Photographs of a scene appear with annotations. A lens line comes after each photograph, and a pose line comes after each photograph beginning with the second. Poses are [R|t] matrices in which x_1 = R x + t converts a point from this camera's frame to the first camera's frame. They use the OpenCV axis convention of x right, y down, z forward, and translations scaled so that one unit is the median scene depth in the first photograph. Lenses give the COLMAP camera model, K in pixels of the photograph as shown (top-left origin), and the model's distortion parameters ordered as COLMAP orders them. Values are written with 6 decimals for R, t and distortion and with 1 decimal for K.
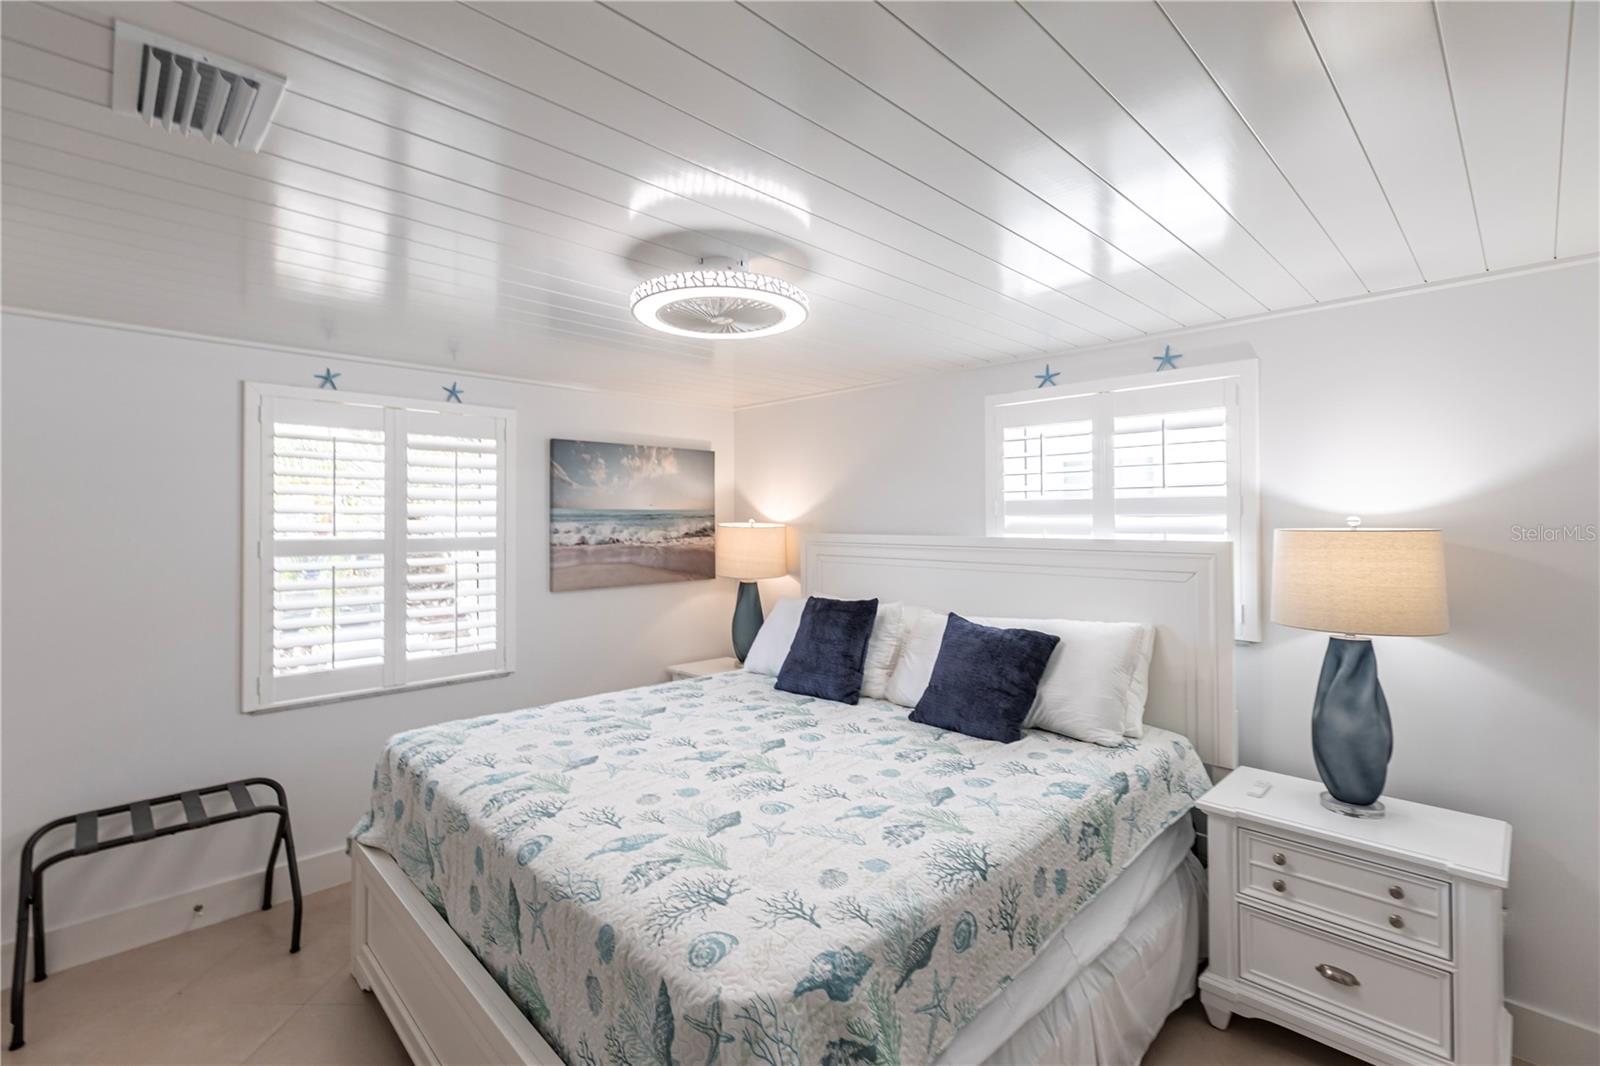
lens RADIAL K [[714.6, 0, 804.4], [0, 714.6, 524.3], [0, 0, 1]] dist [0.001449, -0.001159]
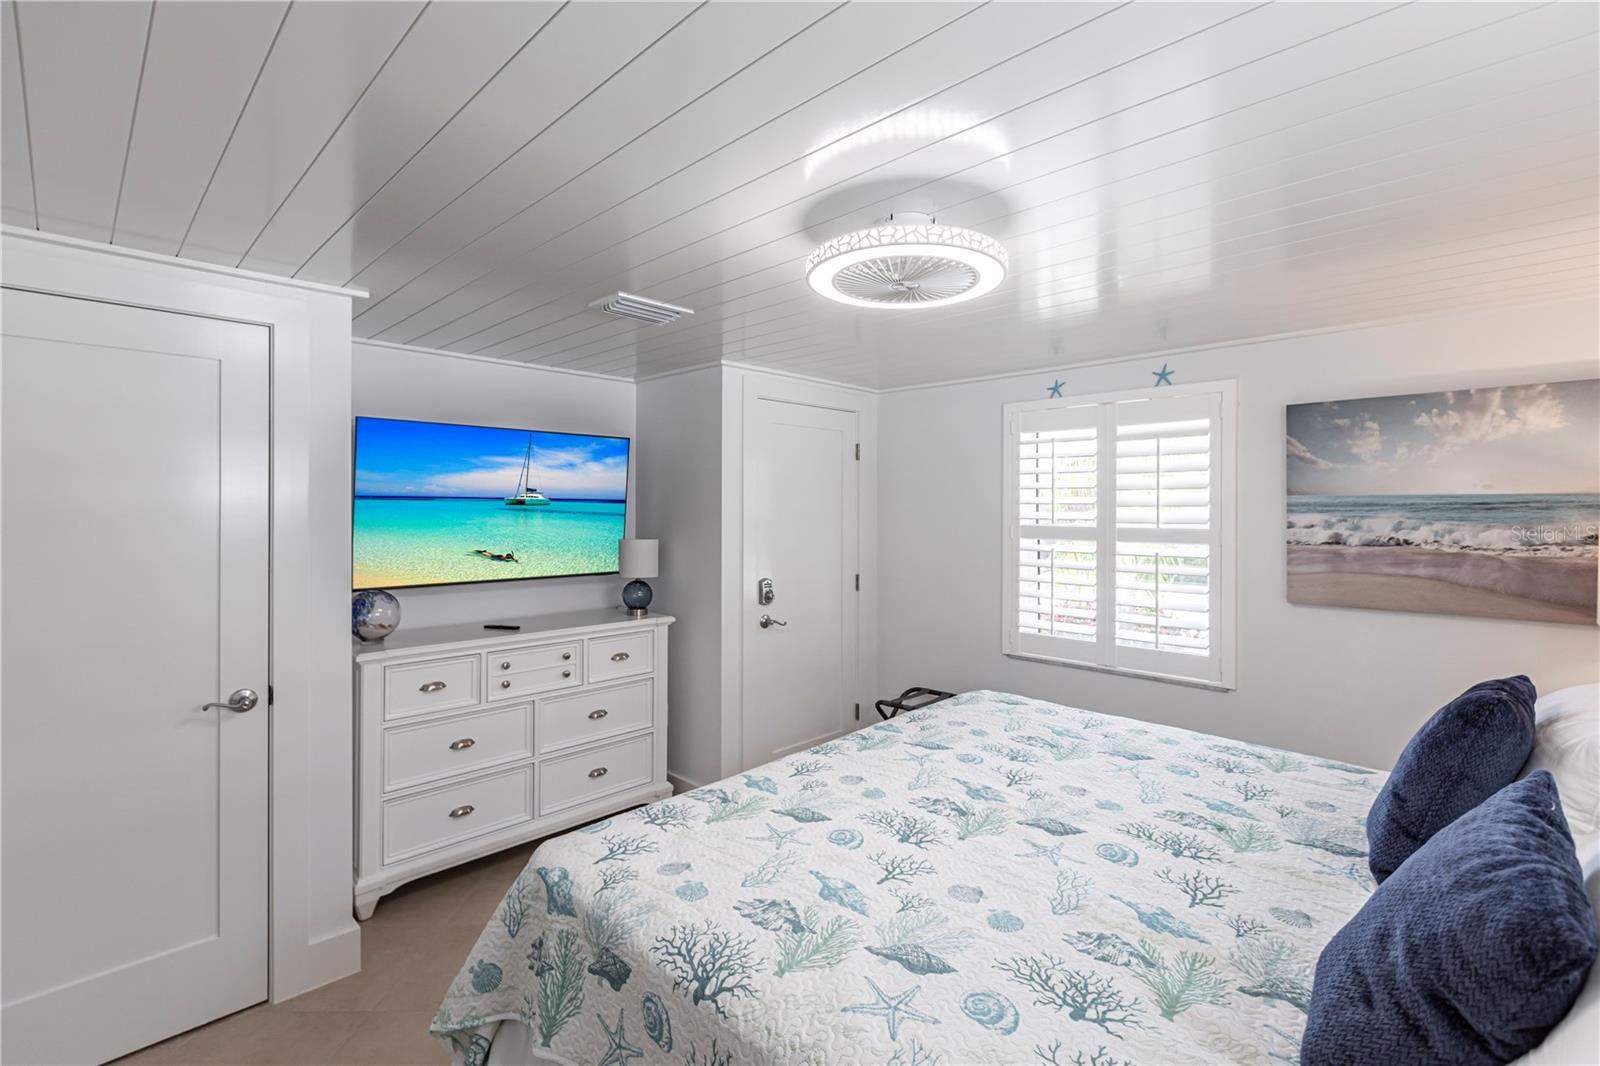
lens RADIAL K [[714.6, 0, 804.7], [0, 714.6, 526.3], [0, 0, 1]] dist [0.001449, -0.001159]
pose [[0.028874, 0.028018, -0.999190, 0.429059], [-0.008181, 0.999580, 0.027792, -0.006475], [0.999550, 0.007372, 0.029091, 0.476515]]
